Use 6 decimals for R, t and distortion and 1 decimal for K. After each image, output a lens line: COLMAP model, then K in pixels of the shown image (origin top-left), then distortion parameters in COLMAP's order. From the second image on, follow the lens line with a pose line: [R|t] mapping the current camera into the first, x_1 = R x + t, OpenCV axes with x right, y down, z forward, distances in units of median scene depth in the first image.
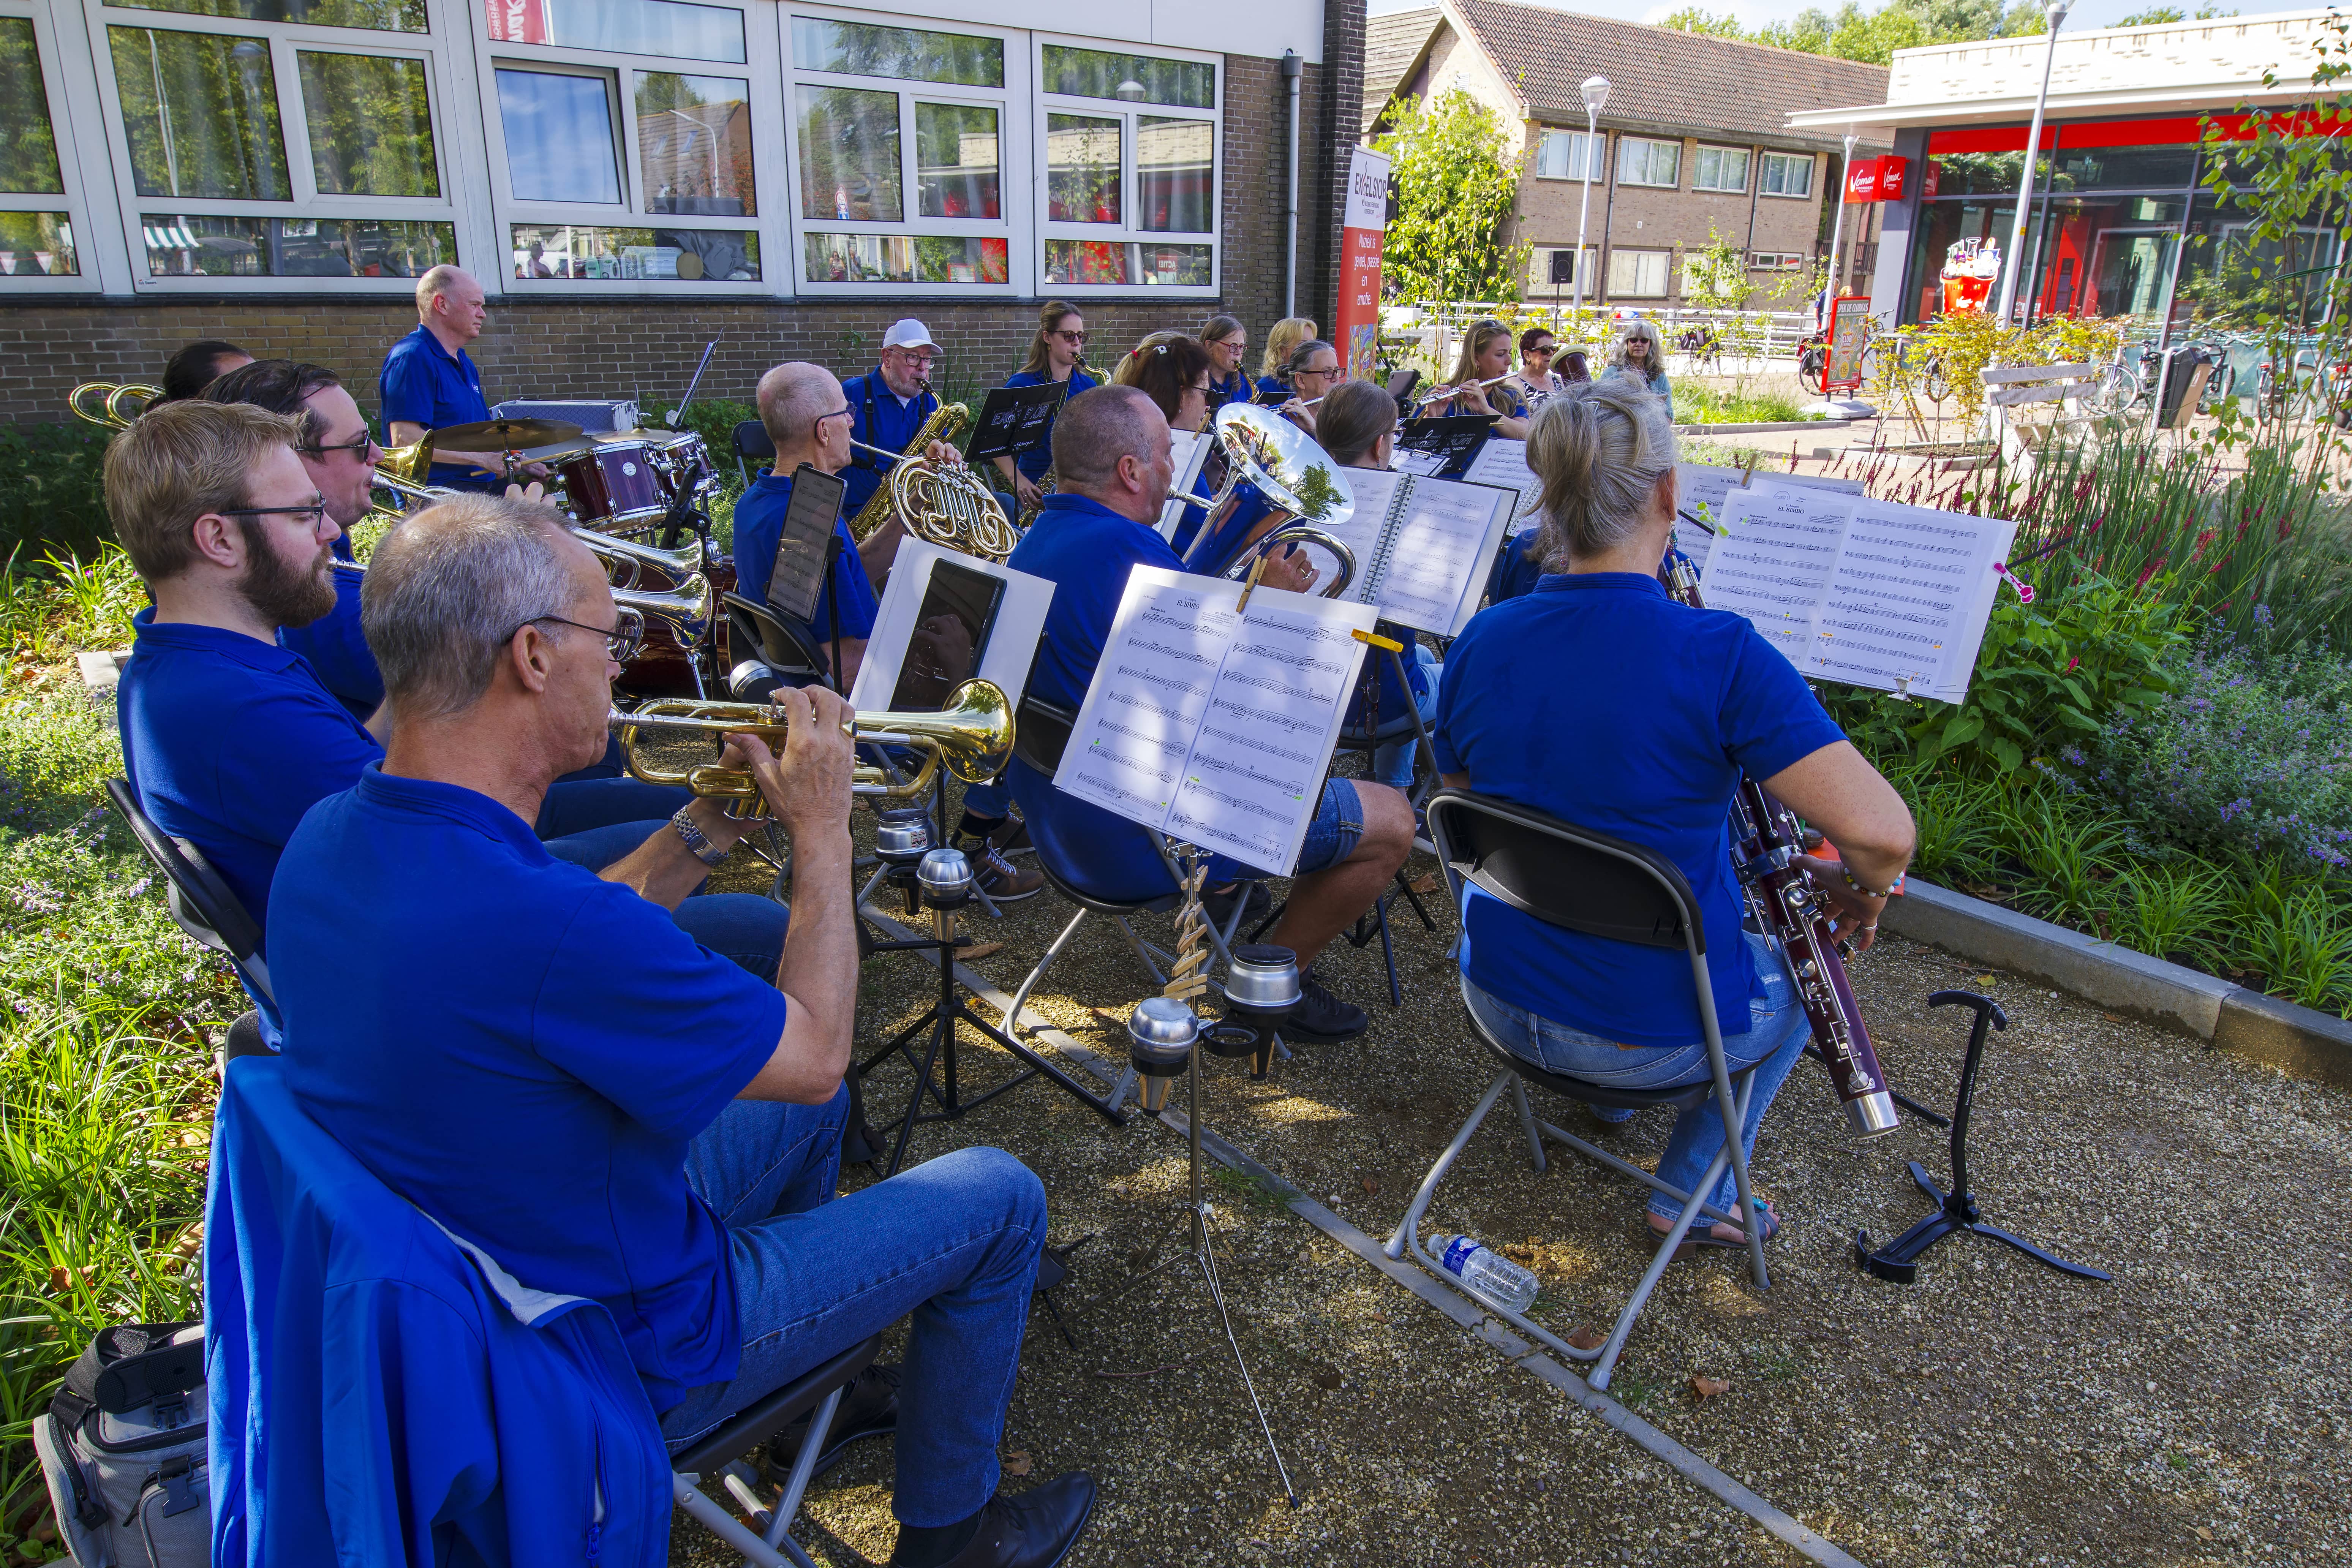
lens RADIAL K [[1634.0, 0, 1179.6], [0, 1634.0, 815.3], [0, 0, 1]] dist [0.008175, -0.005828]
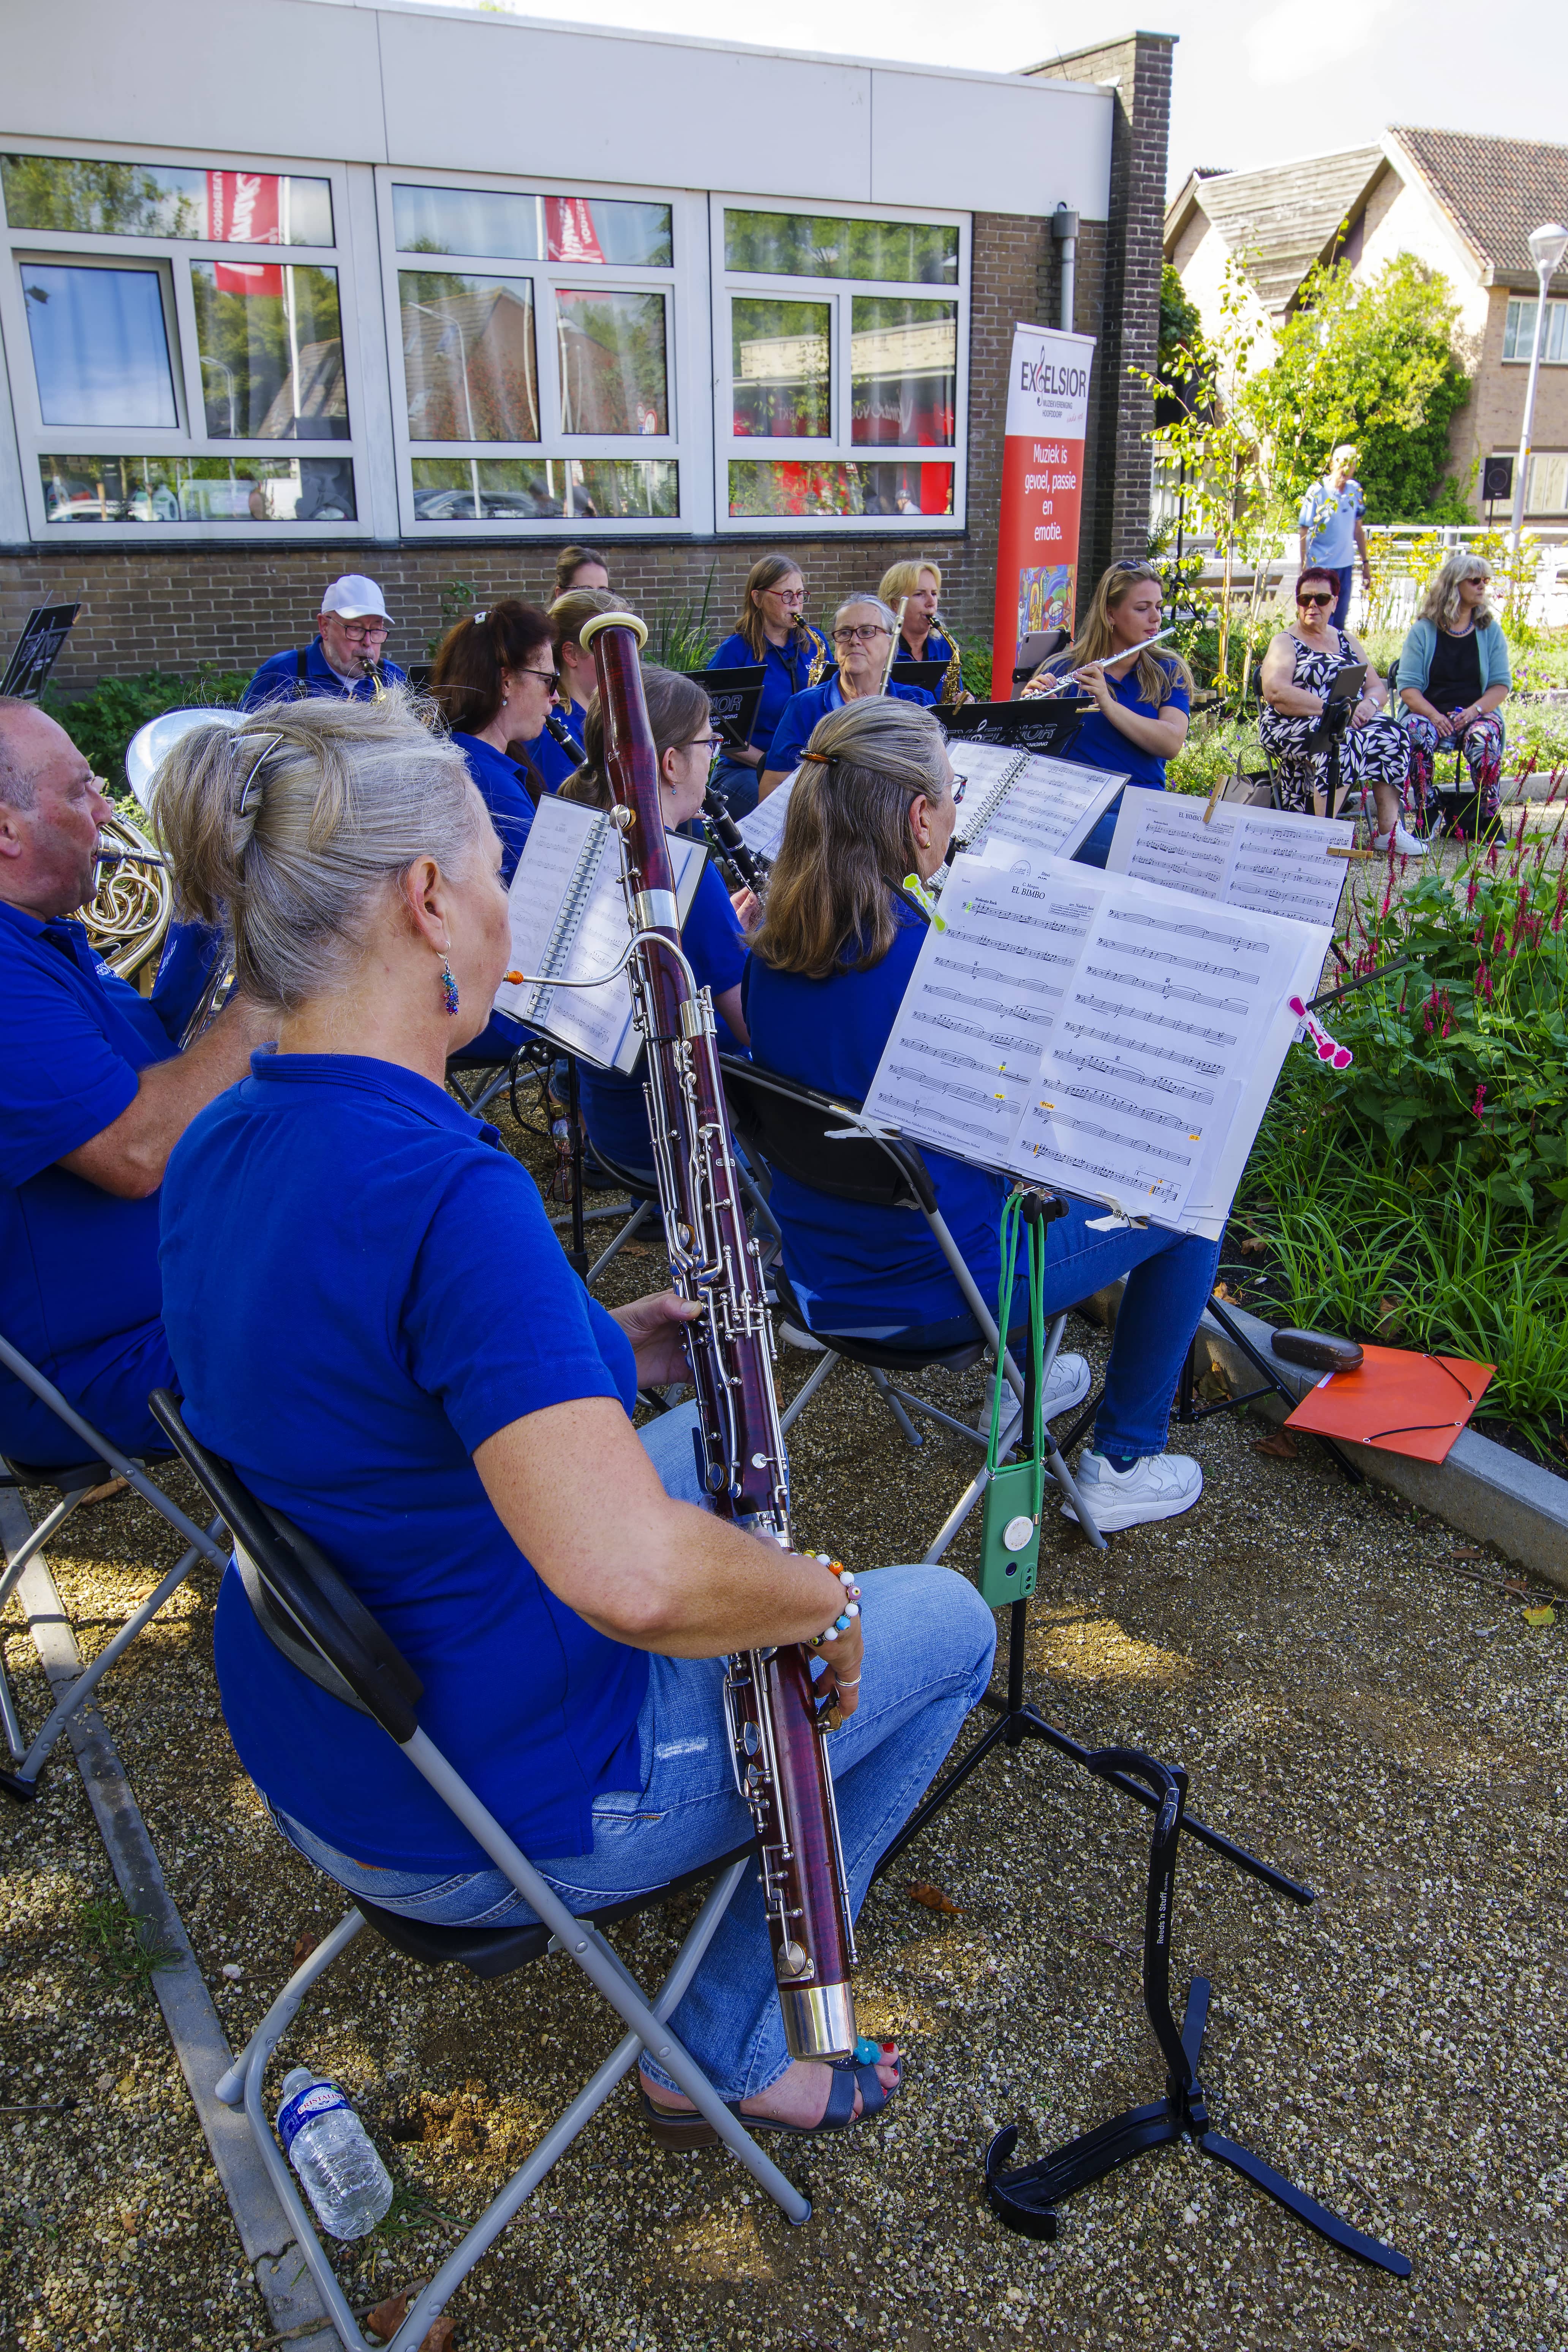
lens RADIAL K [[1965.9, 0, 784.0], [0, 1965.9, 1176.0], [0, 0, 1]] dist [0.020689, -0.010896]
pose [[0.988310, 0.031014, -0.149268, 0.092913], [-0.029347, 0.999480, 0.013356, -0.020695], [0.149604, -0.008820, 0.988707, 0.061434]]
